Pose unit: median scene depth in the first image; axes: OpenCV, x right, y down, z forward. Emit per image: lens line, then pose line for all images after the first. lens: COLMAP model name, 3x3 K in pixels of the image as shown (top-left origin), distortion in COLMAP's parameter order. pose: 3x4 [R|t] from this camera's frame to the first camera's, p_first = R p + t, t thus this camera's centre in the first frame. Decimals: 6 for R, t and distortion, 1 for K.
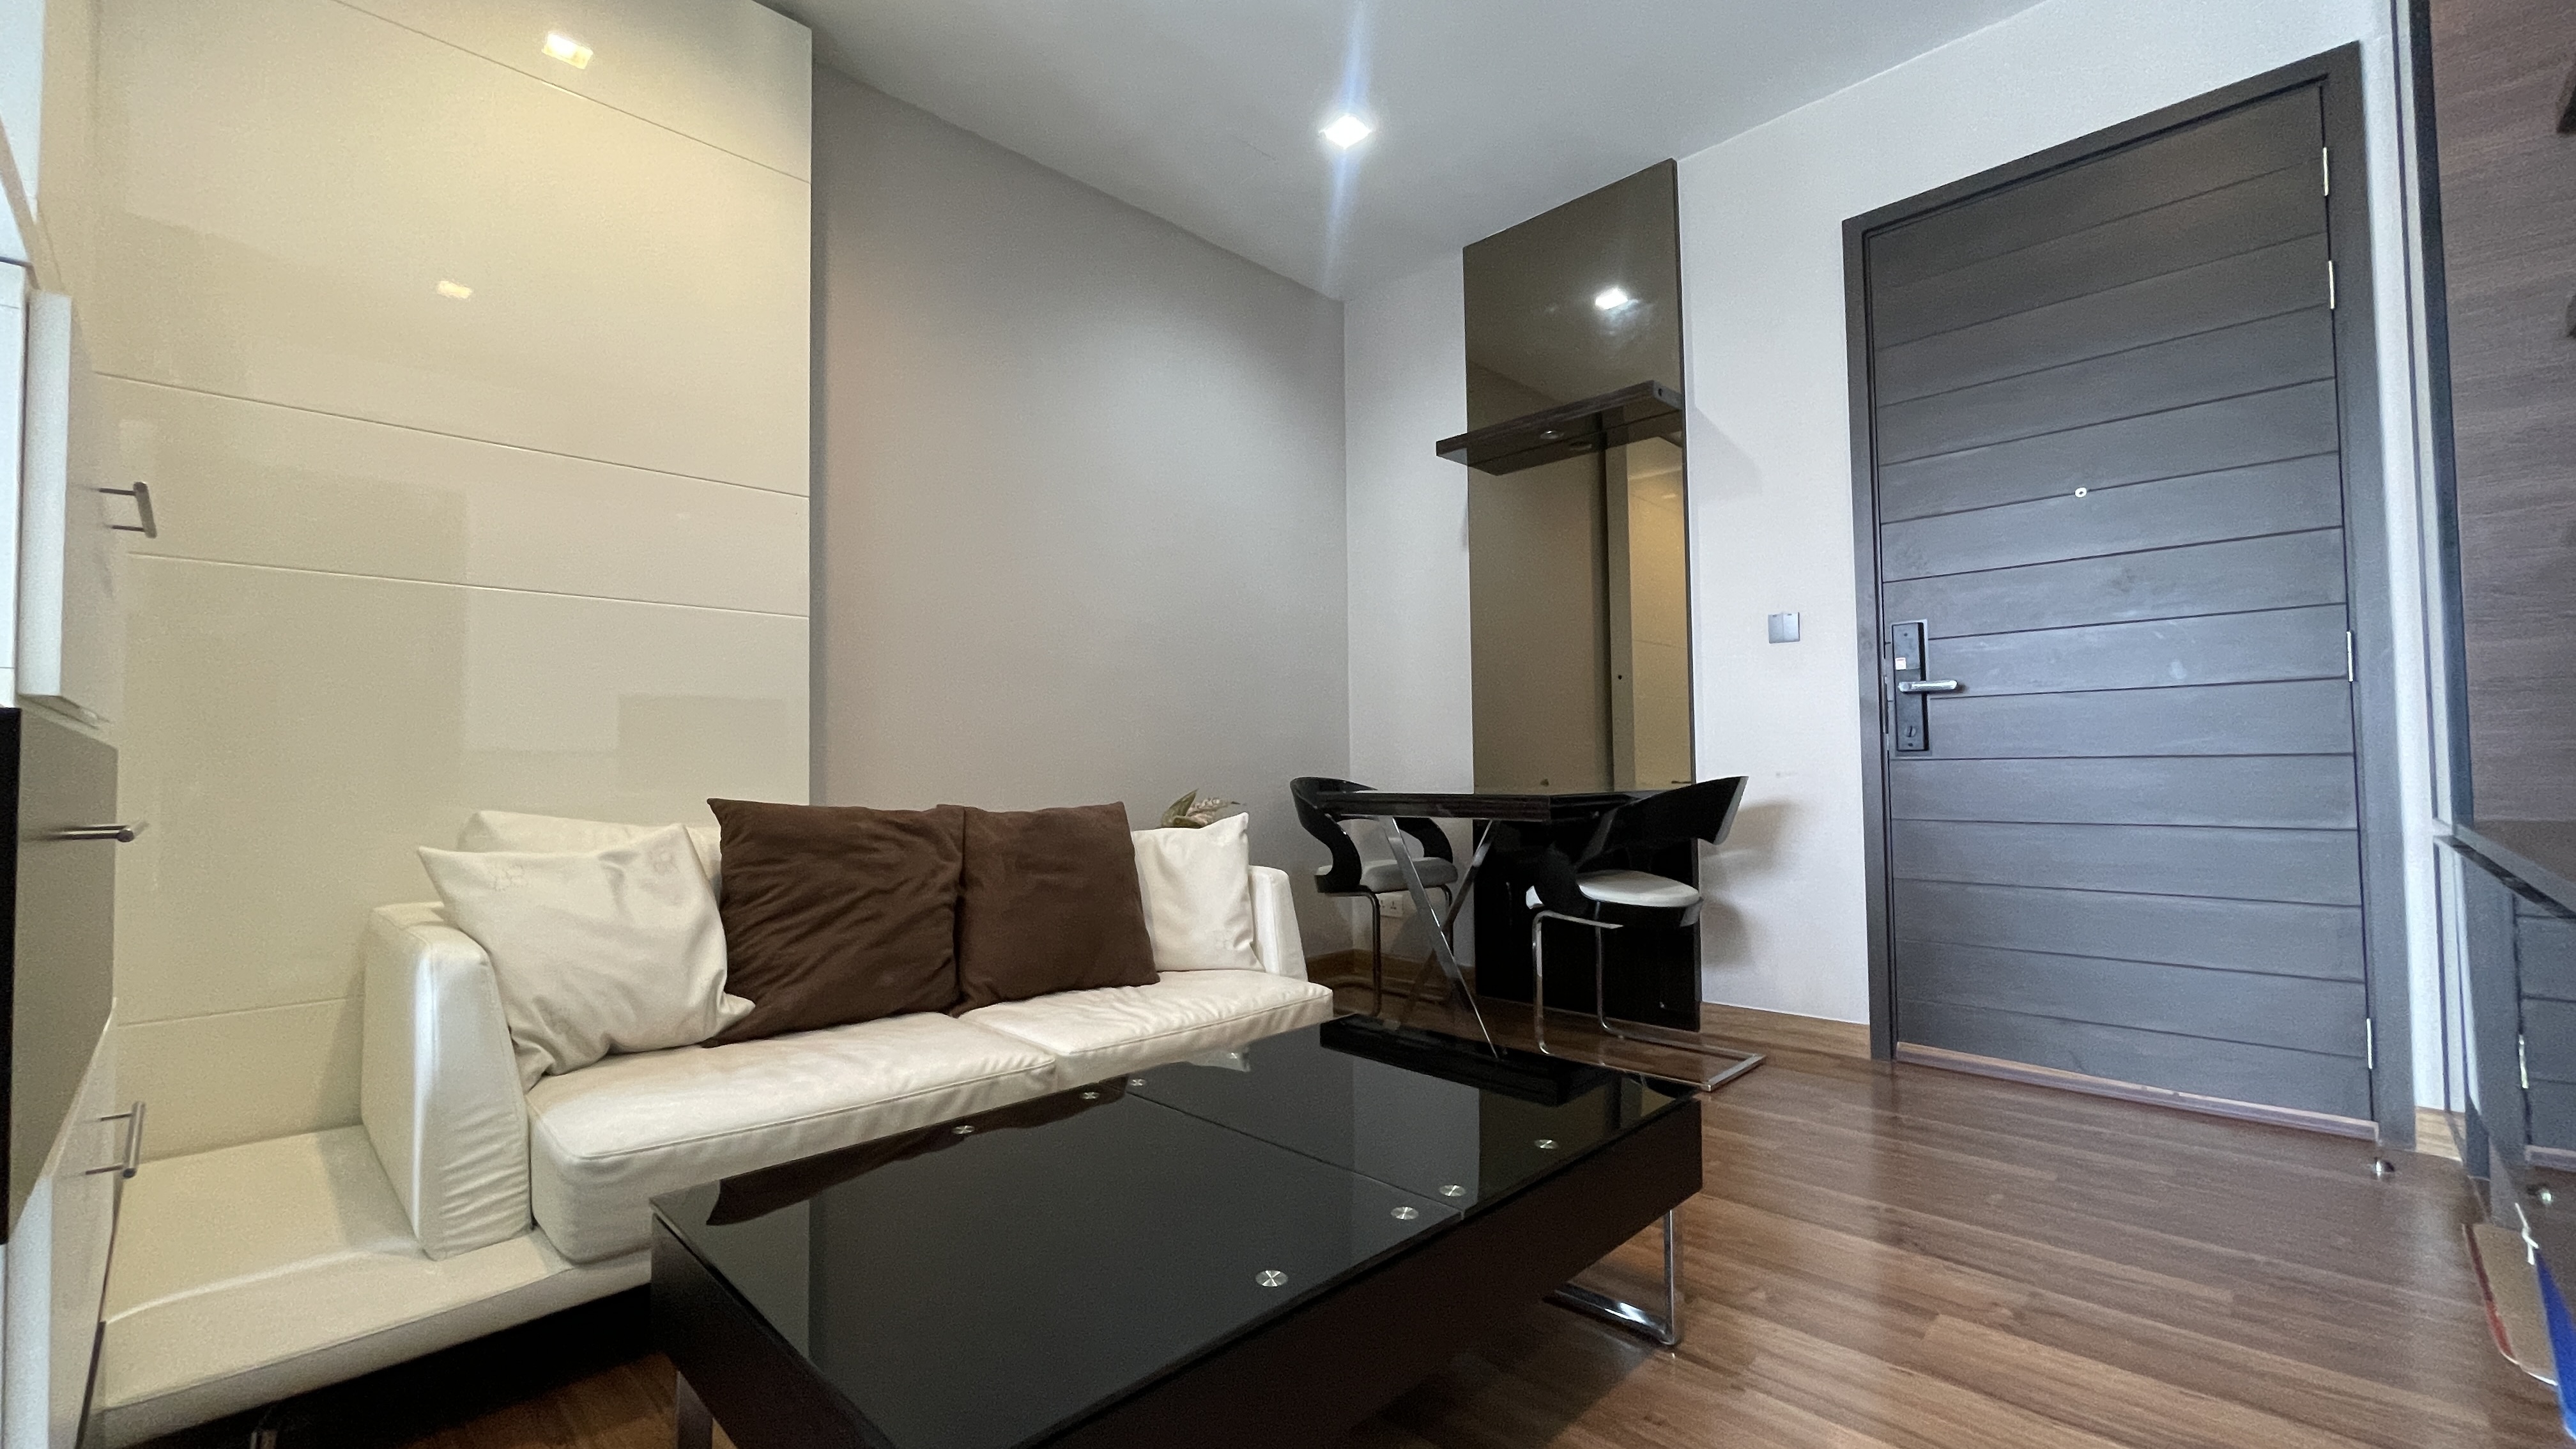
lens RADIAL K [[1040.1, 0, 1255.9], [0, 1040.1, 734.9], [0, 0, 1]] dist [0.000419, 0.000253]
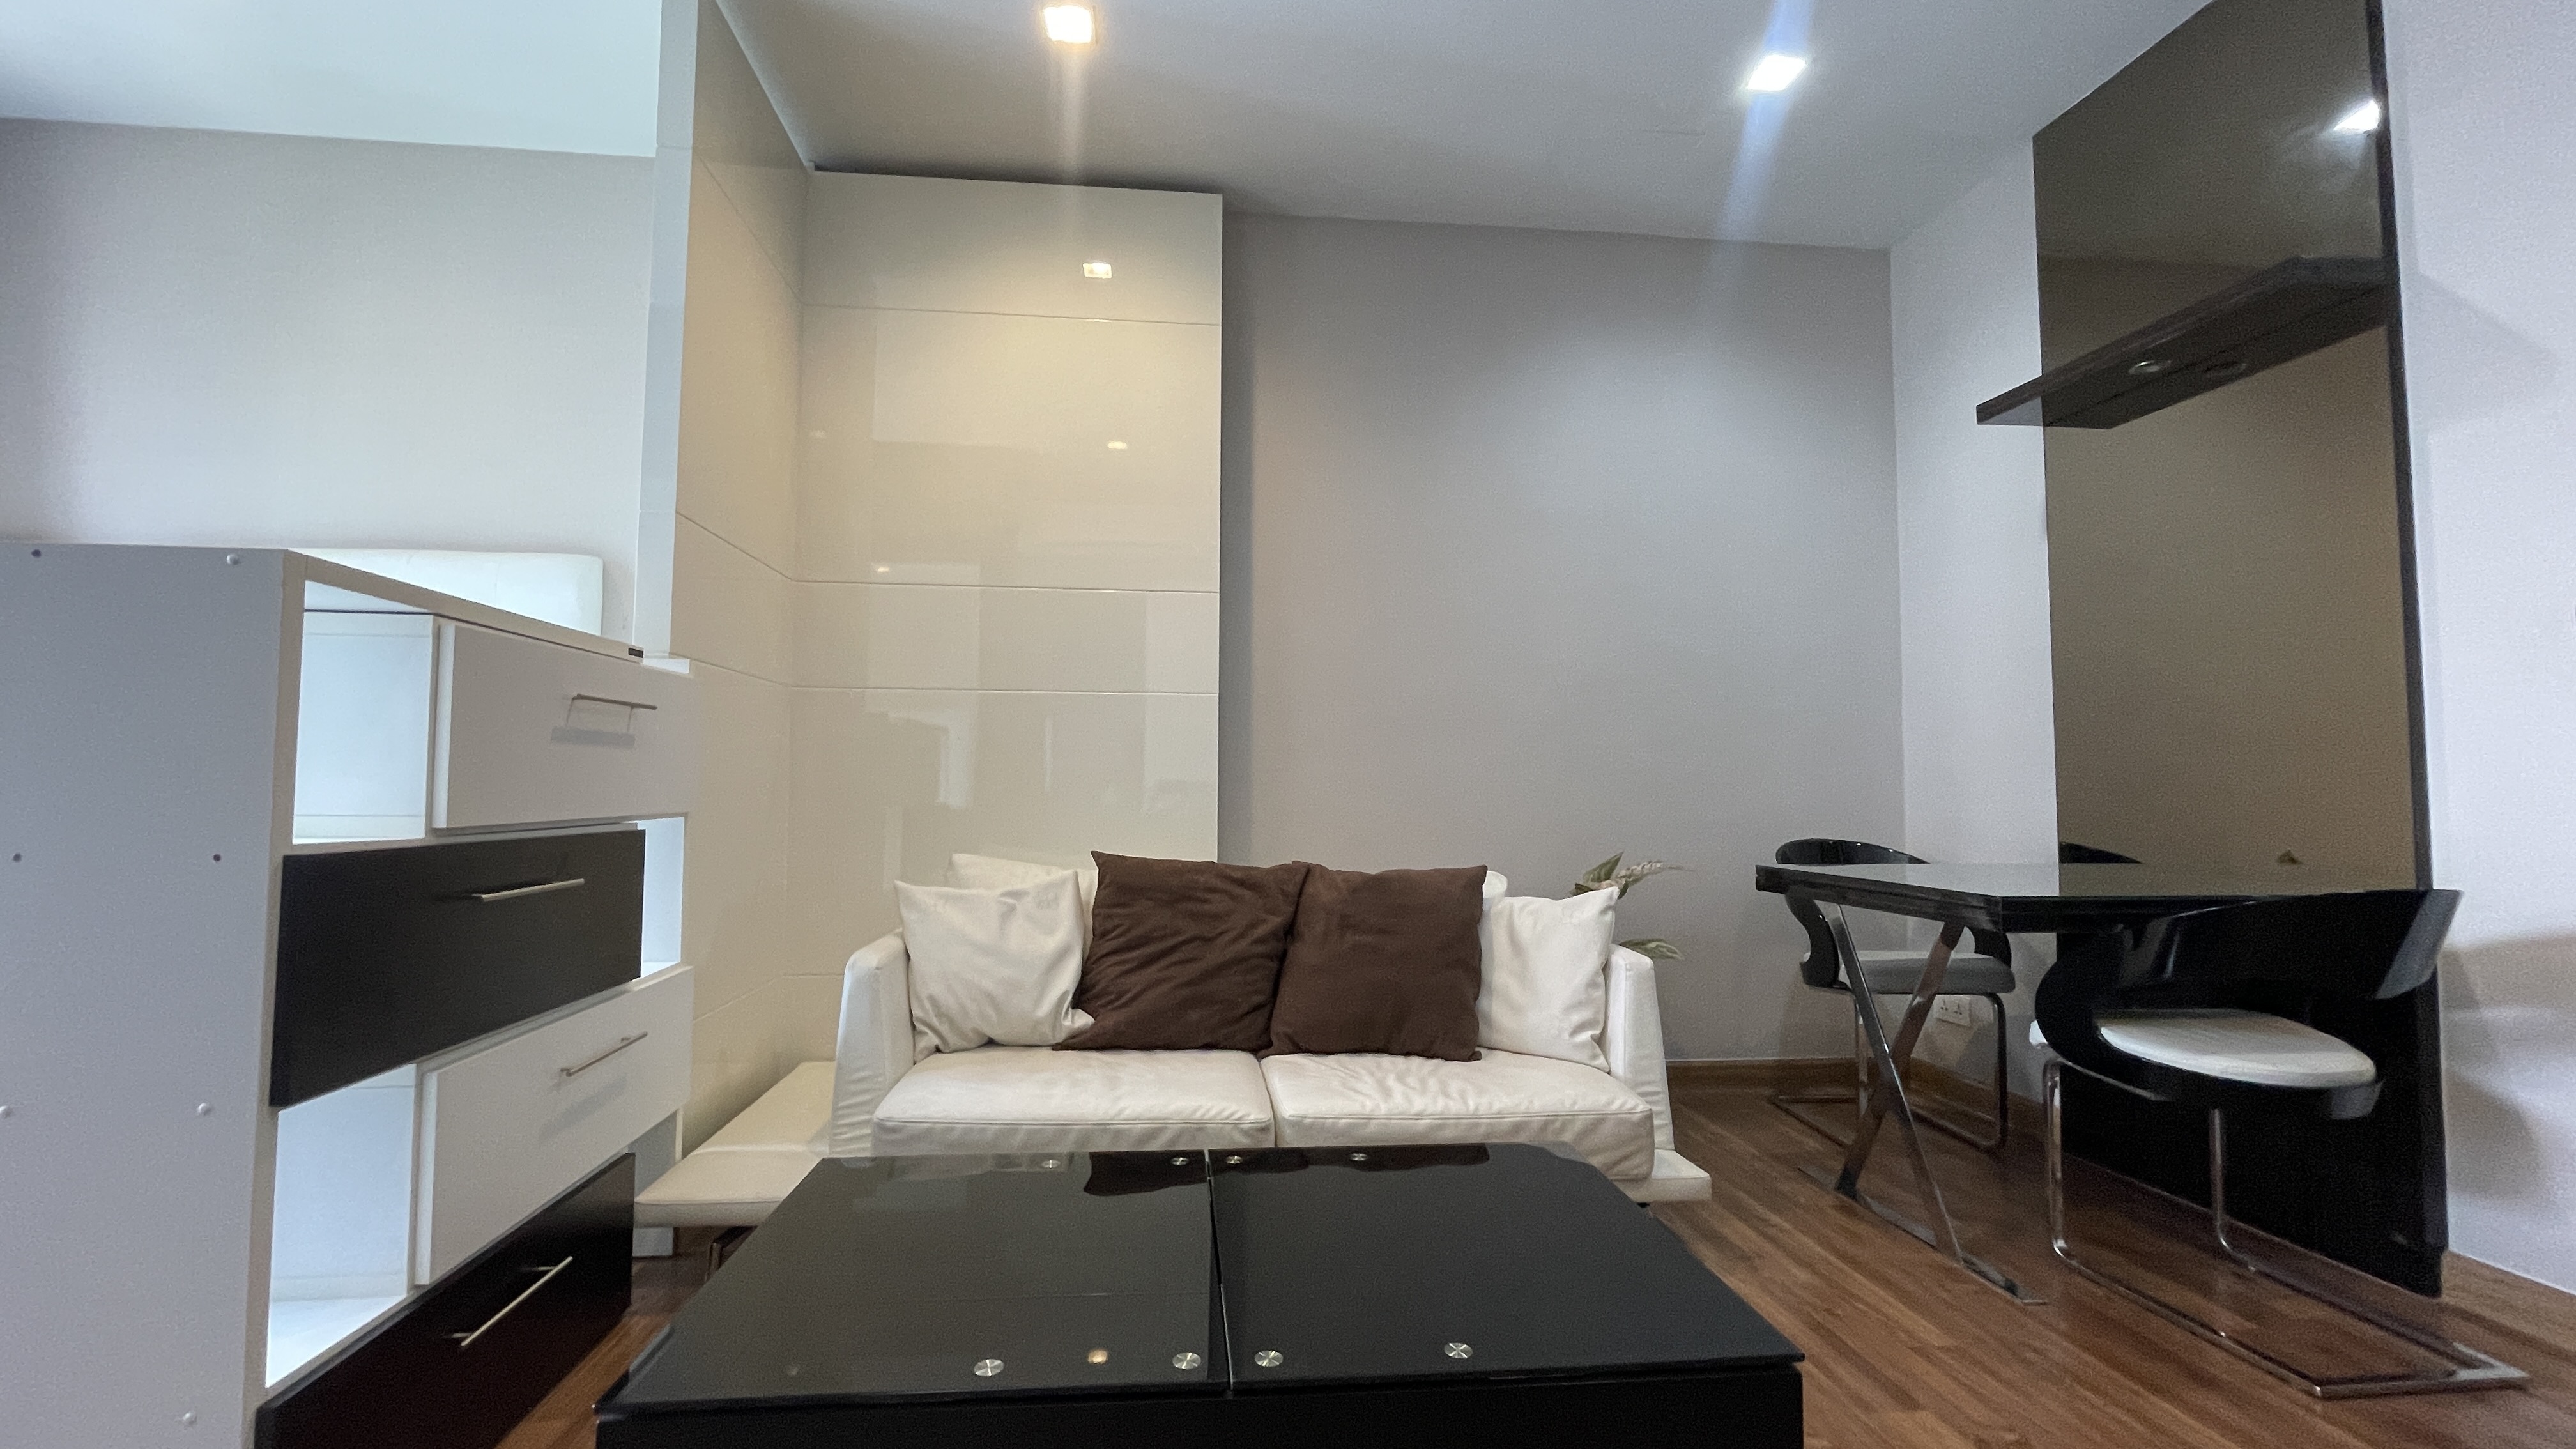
lens RADIAL K [[1042.7, 0, 1264.0], [0, 1042.7, 736.2], [0, 0, 1]] dist [0.027458, -0.018034]
pose [[0.775062, -0.013663, -0.631738, 0.401262], [0.005519, 0.999874, -0.014854, -0.053128], [0.631861, 0.008026, 0.775040, 0.133519]]
